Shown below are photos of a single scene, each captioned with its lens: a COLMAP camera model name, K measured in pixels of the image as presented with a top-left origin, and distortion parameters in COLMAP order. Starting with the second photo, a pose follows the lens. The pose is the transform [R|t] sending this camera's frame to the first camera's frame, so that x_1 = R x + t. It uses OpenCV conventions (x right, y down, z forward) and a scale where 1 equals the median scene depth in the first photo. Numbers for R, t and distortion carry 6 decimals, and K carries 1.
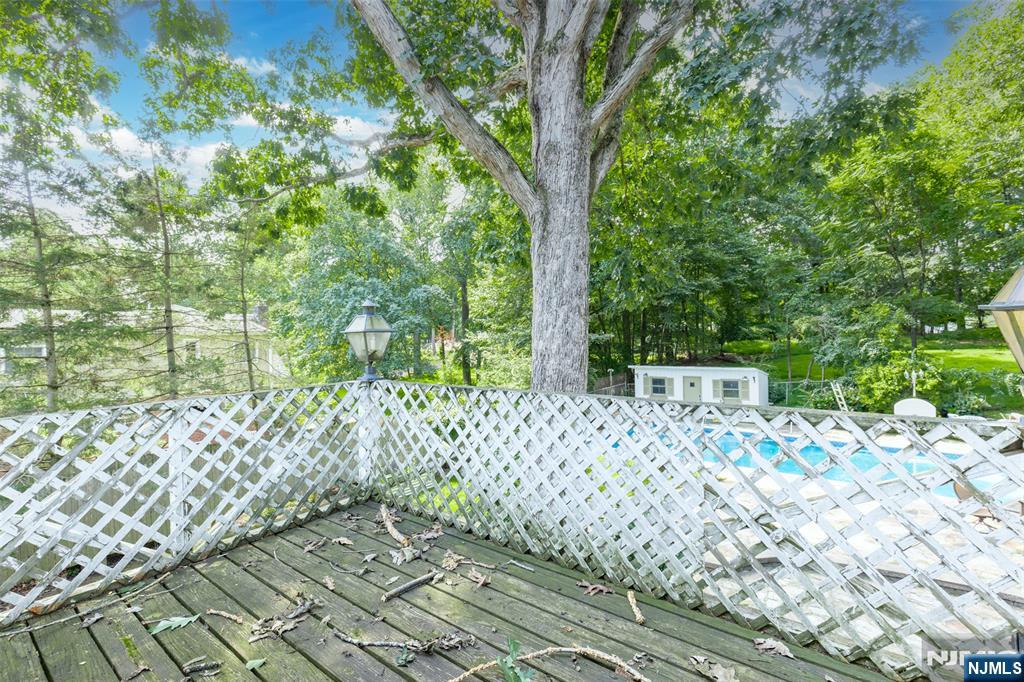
lens RADIAL K [[461.9, 0, 509.6], [0, 461.9, 339.6], [0, 0, 1]] dist [-0.002942, -0.000412]
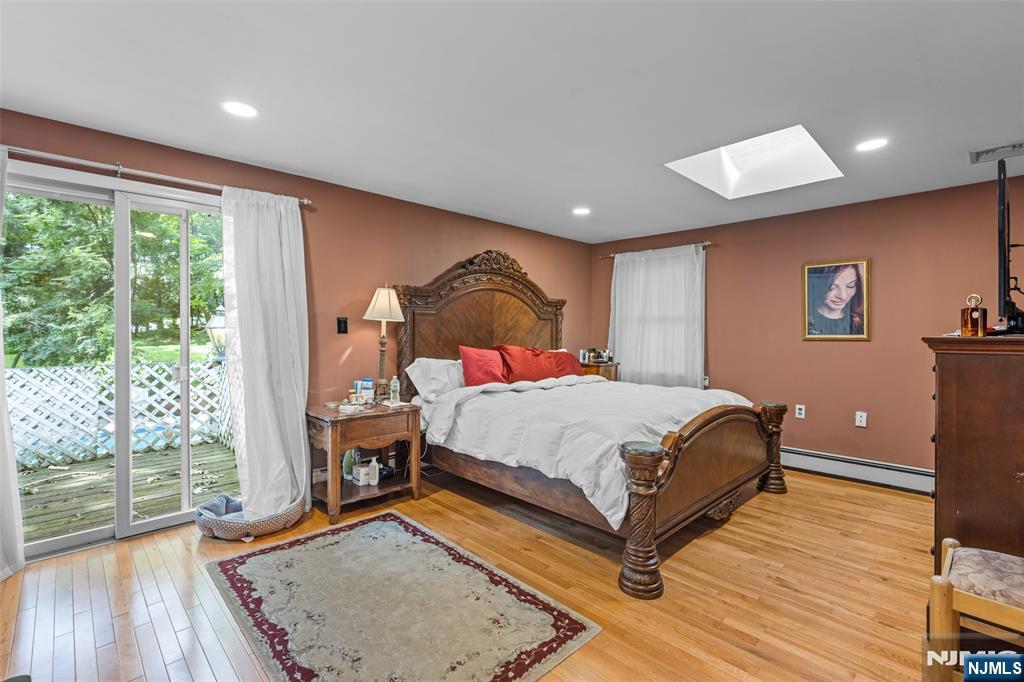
lens RADIAL K [[461.9, 0, 509.6], [0, 461.9, 339.3], [0, 0, 1]] dist [-0.002942, -0.000412]
pose [[0.139807, -0.001645, 0.990177, -0.124414], [-0.003552, 0.999991, 0.002163, -0.001677], [-0.990172, -0.003819, 0.139800, -0.103620]]
